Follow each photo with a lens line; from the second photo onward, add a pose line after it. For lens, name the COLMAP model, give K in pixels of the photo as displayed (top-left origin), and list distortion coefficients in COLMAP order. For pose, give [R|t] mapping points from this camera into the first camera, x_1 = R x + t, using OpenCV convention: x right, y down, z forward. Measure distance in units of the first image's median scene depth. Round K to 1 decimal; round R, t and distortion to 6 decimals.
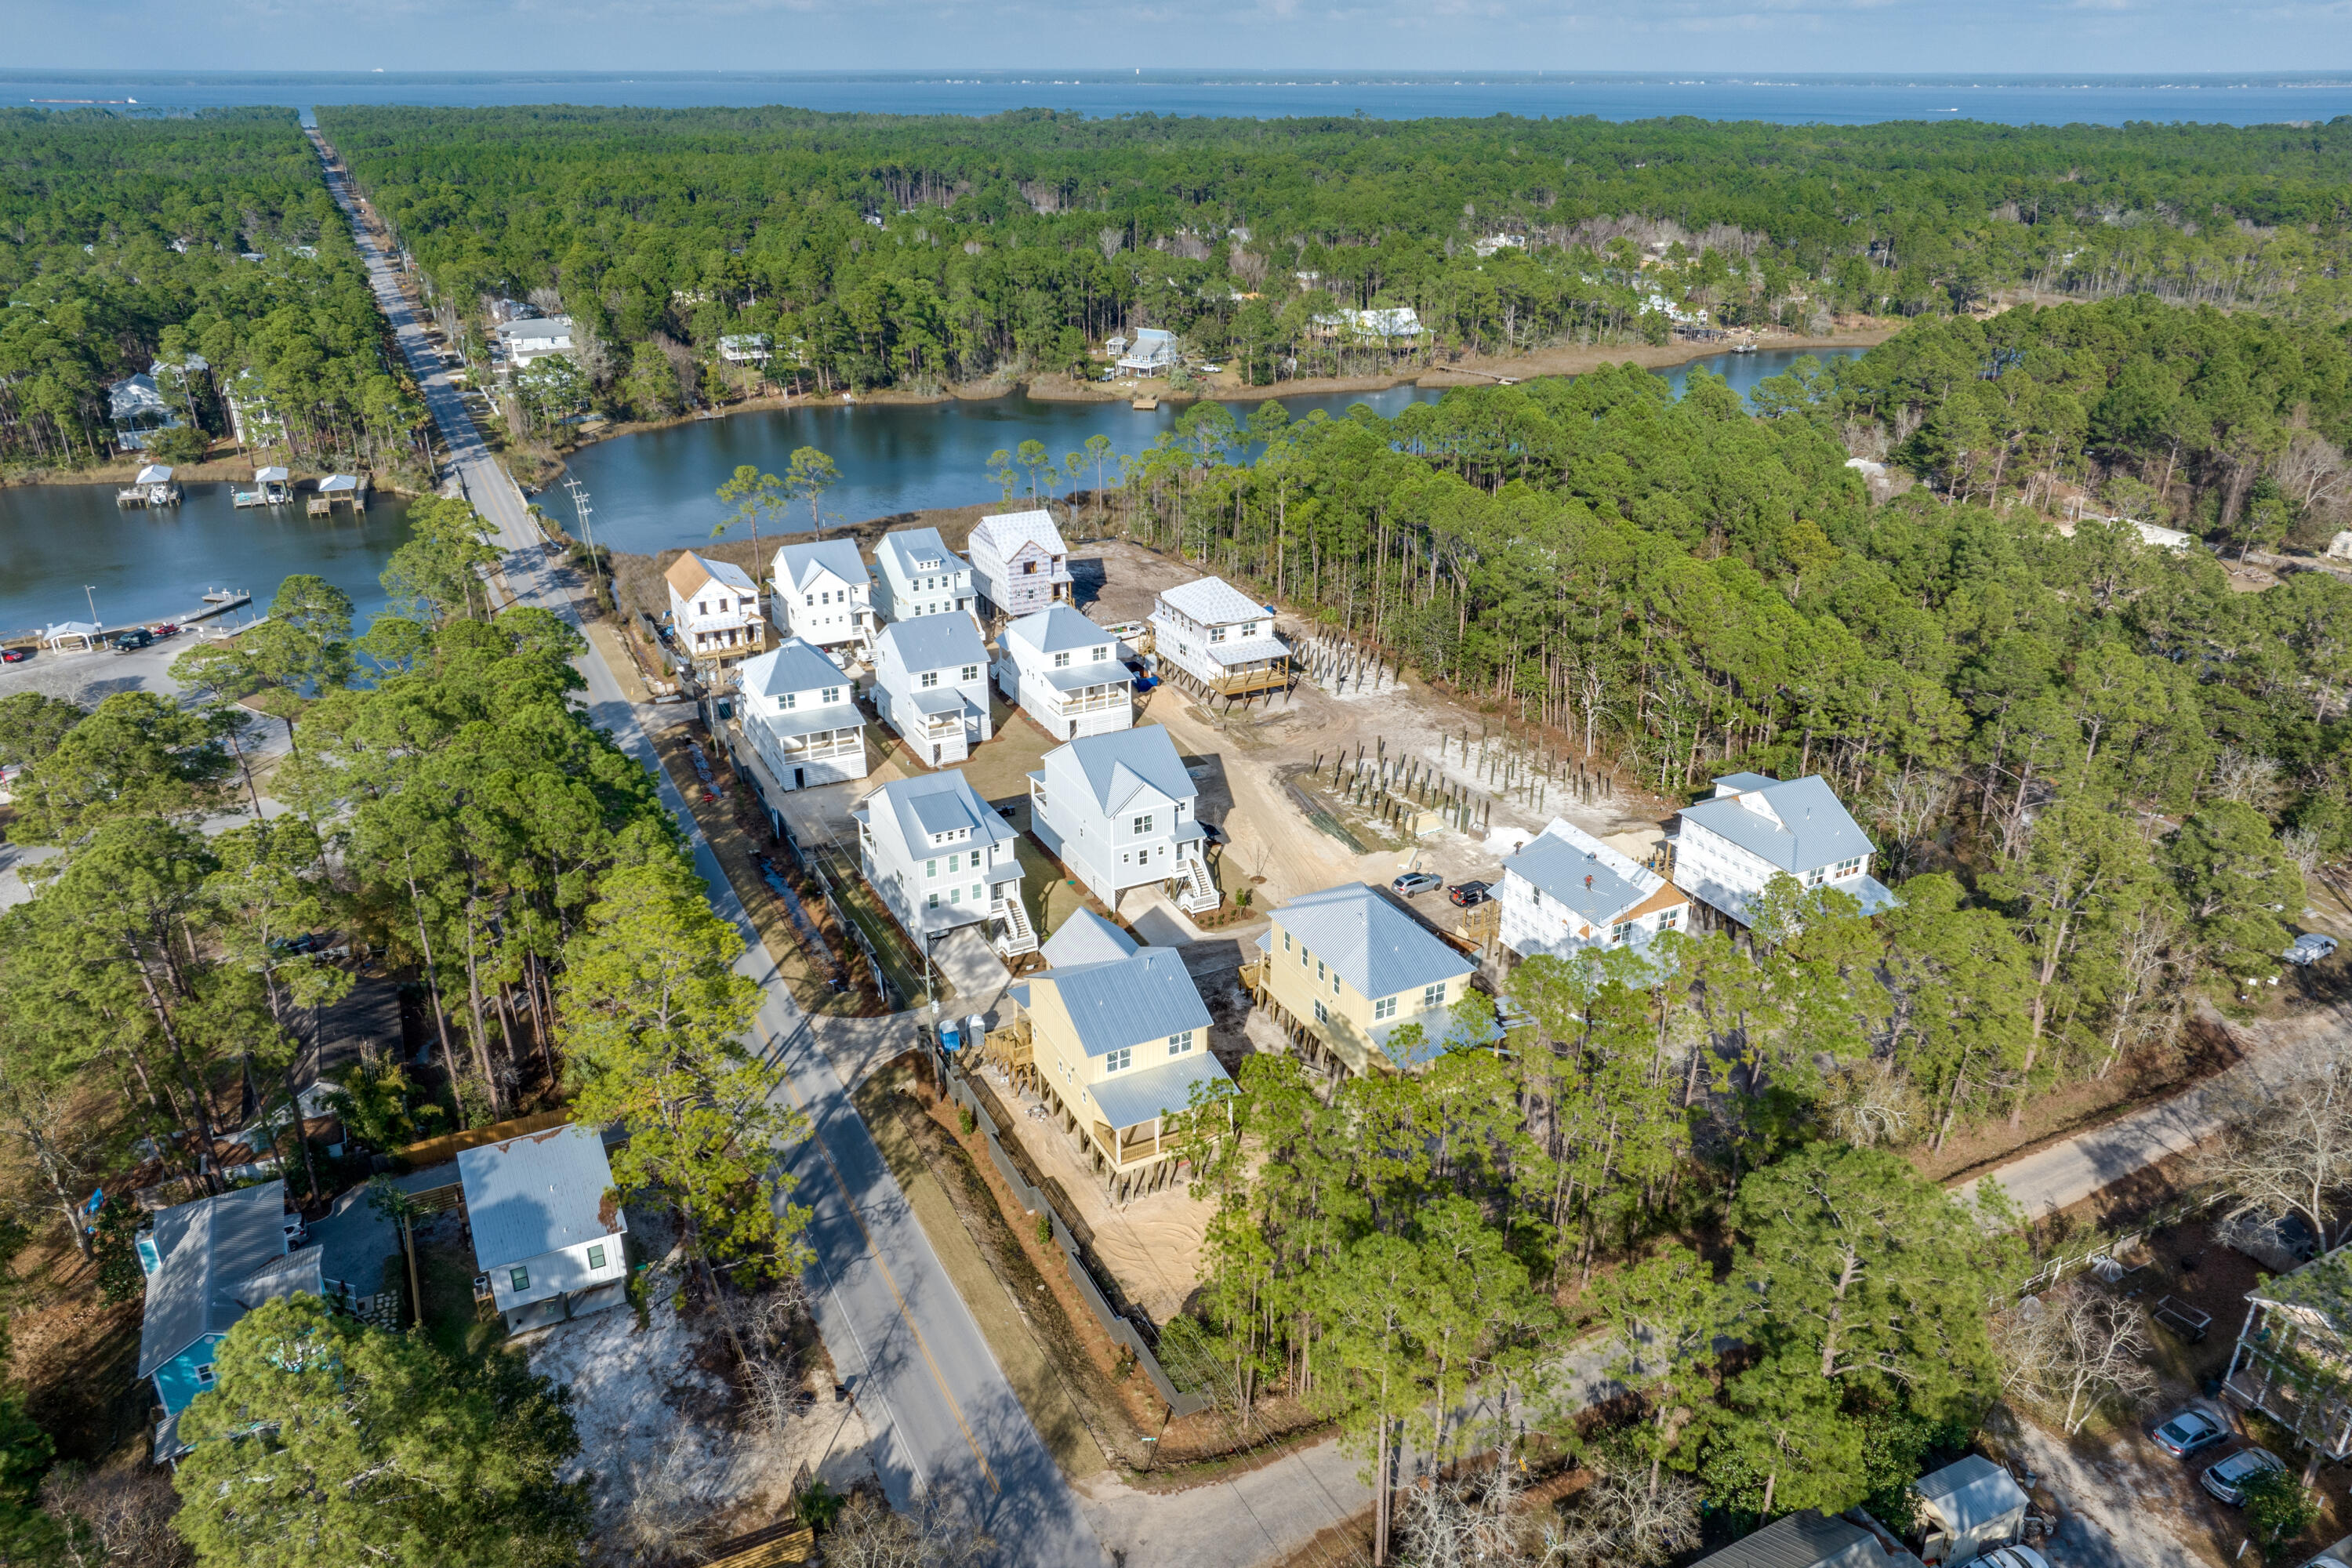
lens RADIAL K [[1617.3, 0, 1190.1], [0, 1617.3, 783.3], [0, 0, 1]] dist [-0.002090, 0.000624]
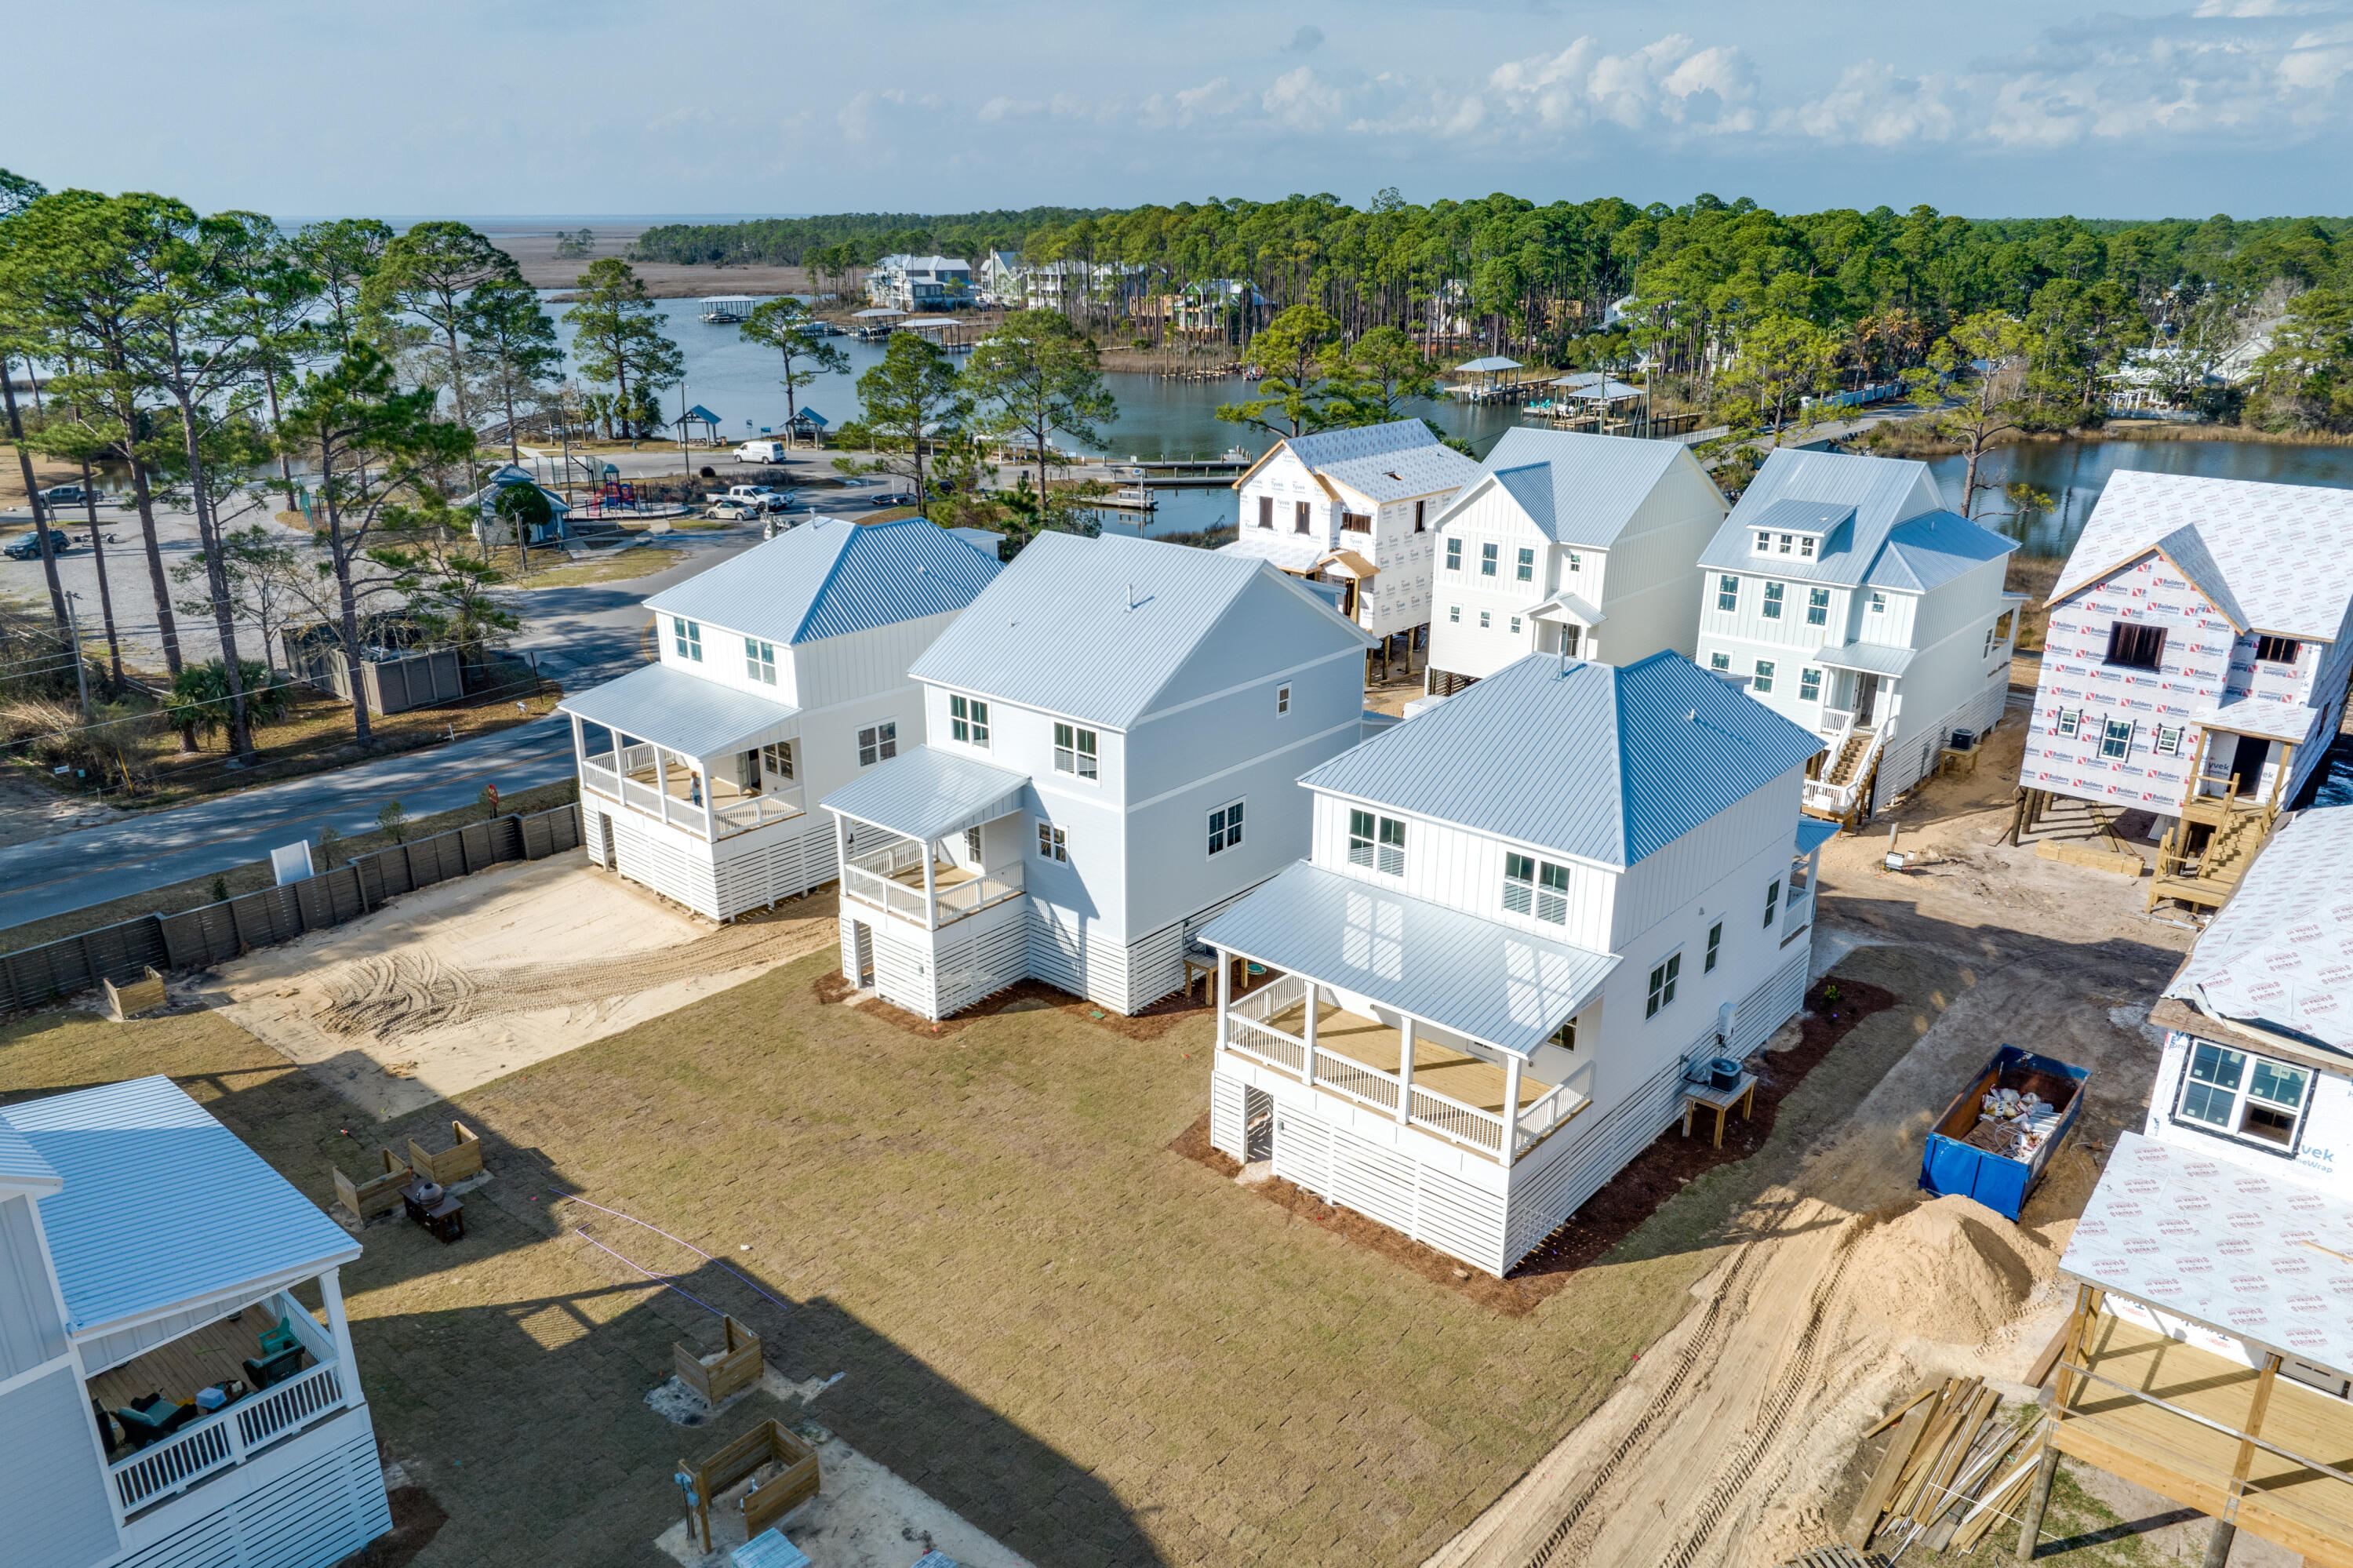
lens RADIAL K [[1638.0, 0, 1181.8], [0, 1638.0, 798.6], [0, 0, 1]] dist [0.004372, -0.026509]
pose [[0.375152, 0.308031, -0.874287, 0.101908], [-0.374891, 0.913015, 0.160812, -0.098982], [0.847772, 0.267434, 0.457997, 0.786438]]
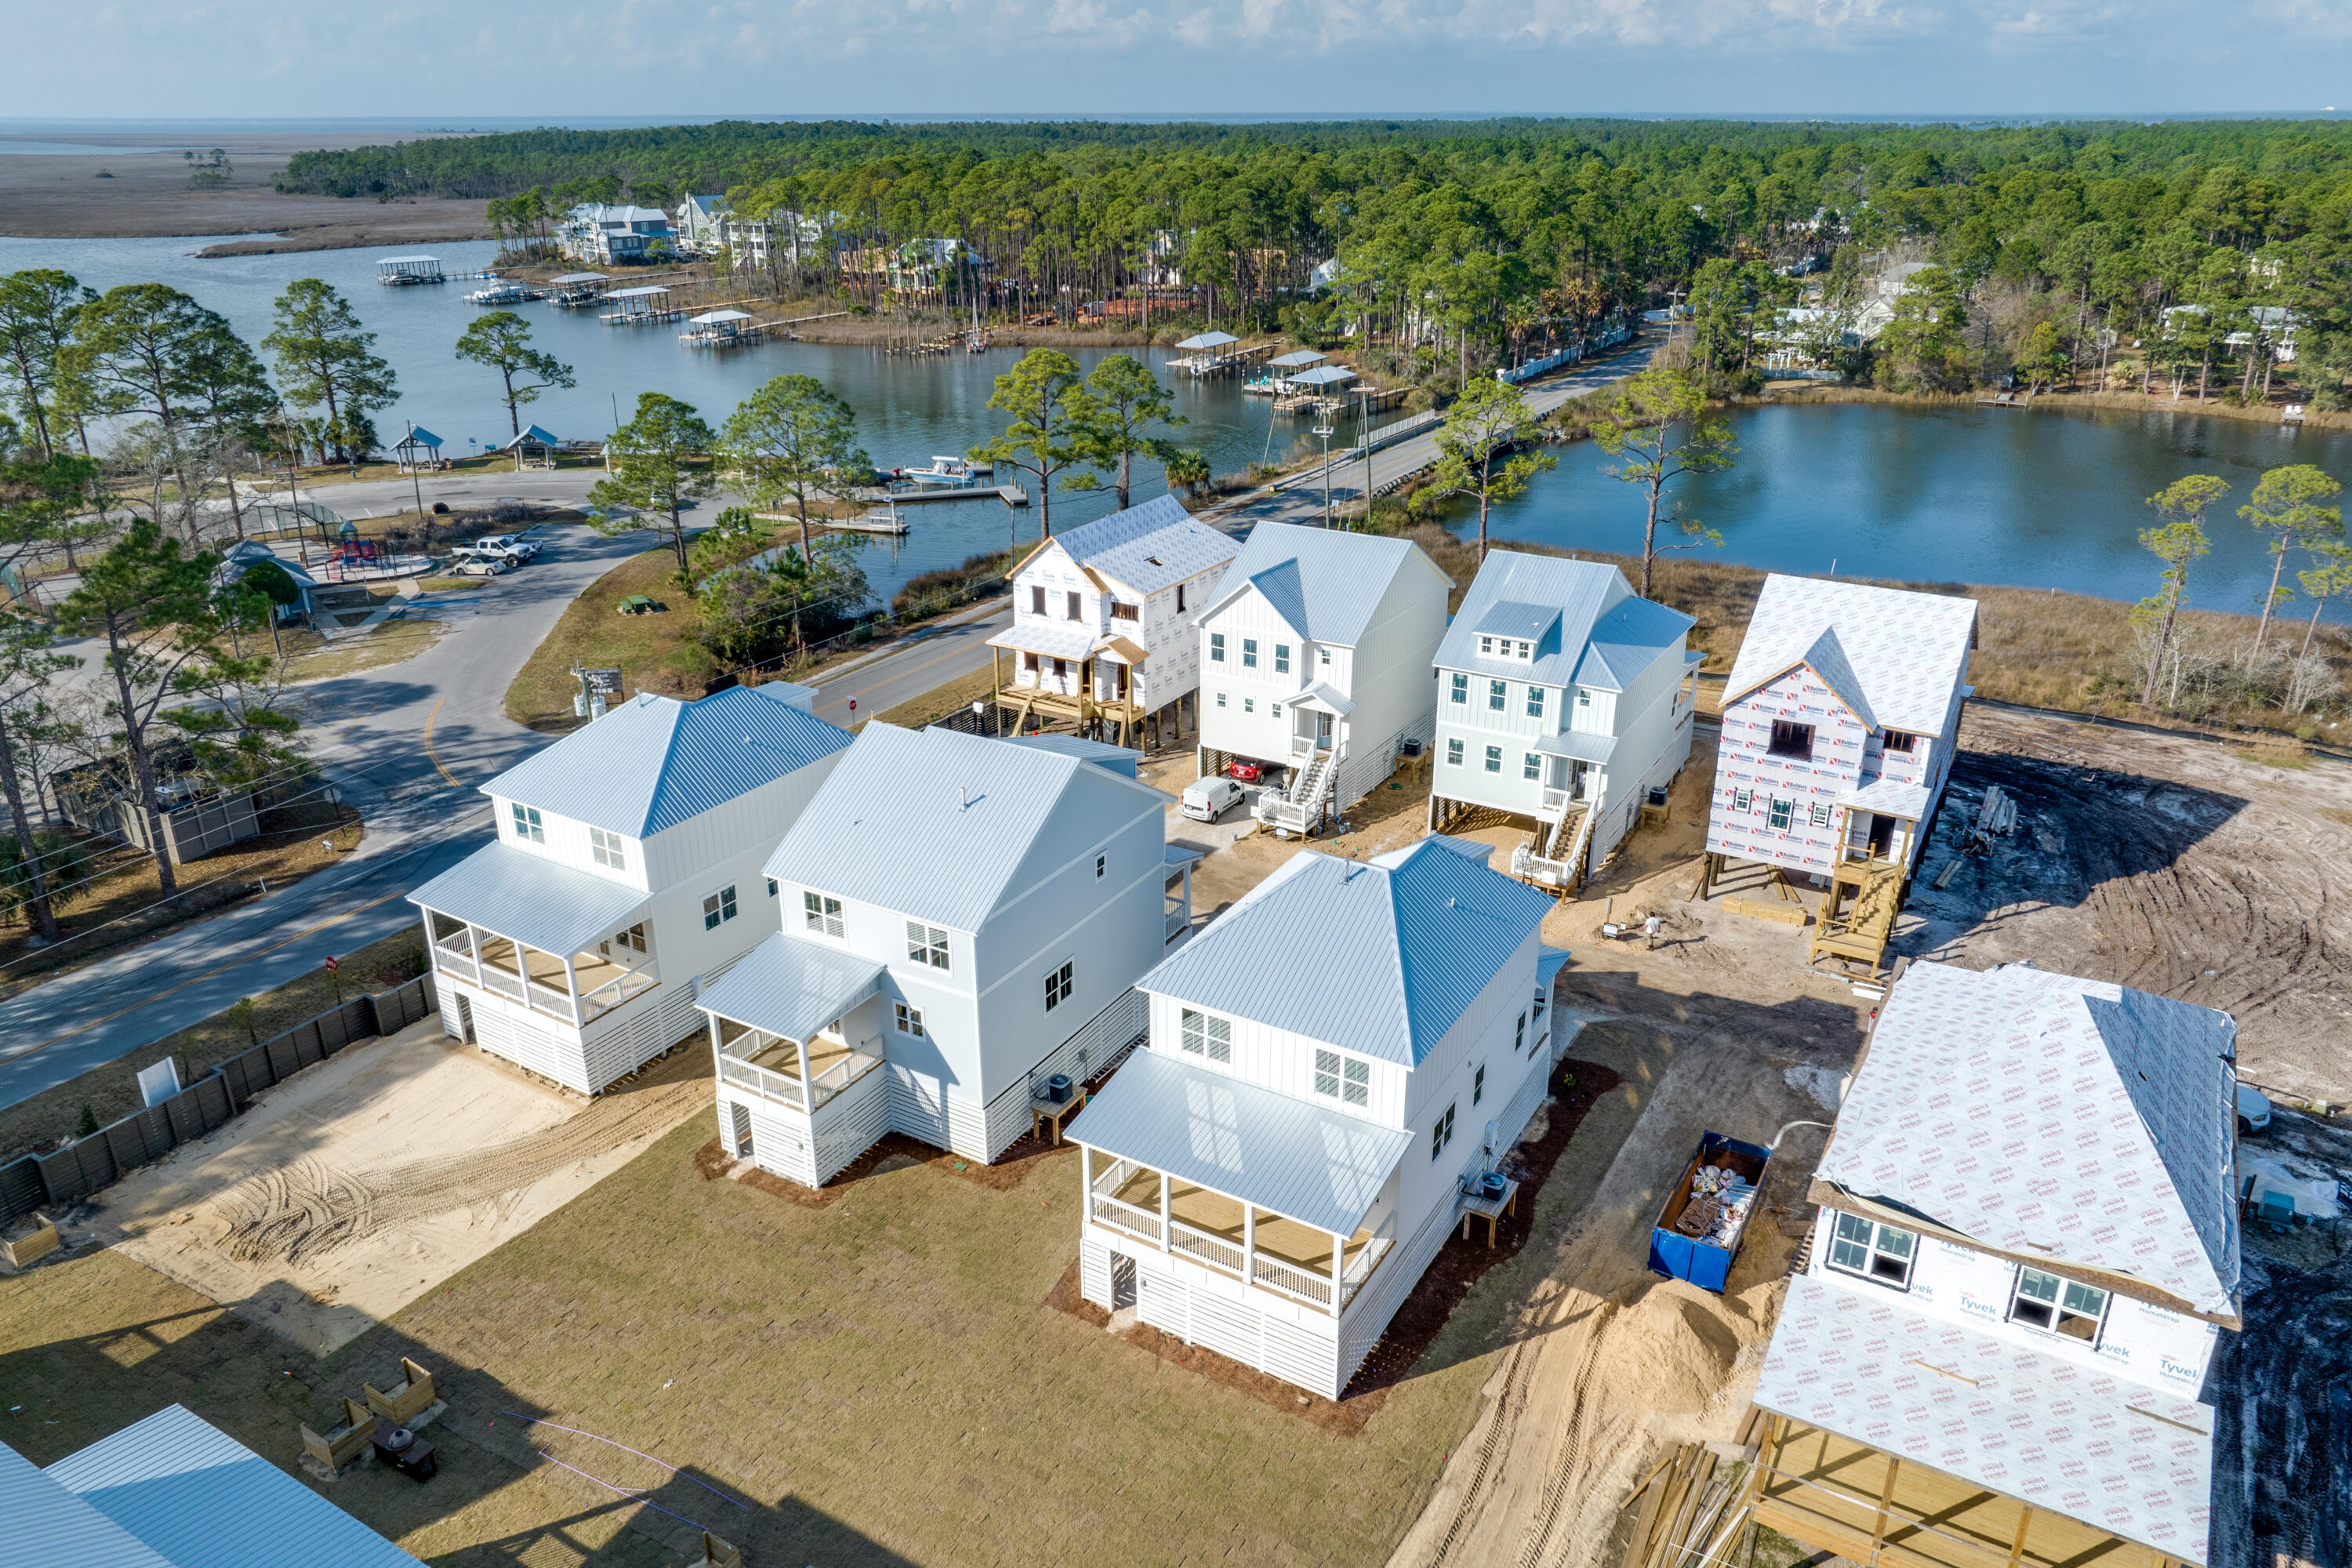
lens RADIAL K [[1646.1, 0, 1177.5], [0, 1646.1, 751.9], [0, 0, 1]] dist [-0.006177, -0.004558]
pose [[0.529486, 0.302346, -0.792611, 0.113600], [-0.337311, 0.932331, 0.130310, -0.141490], [0.778374, 0.198359, 0.595640, 0.743132]]
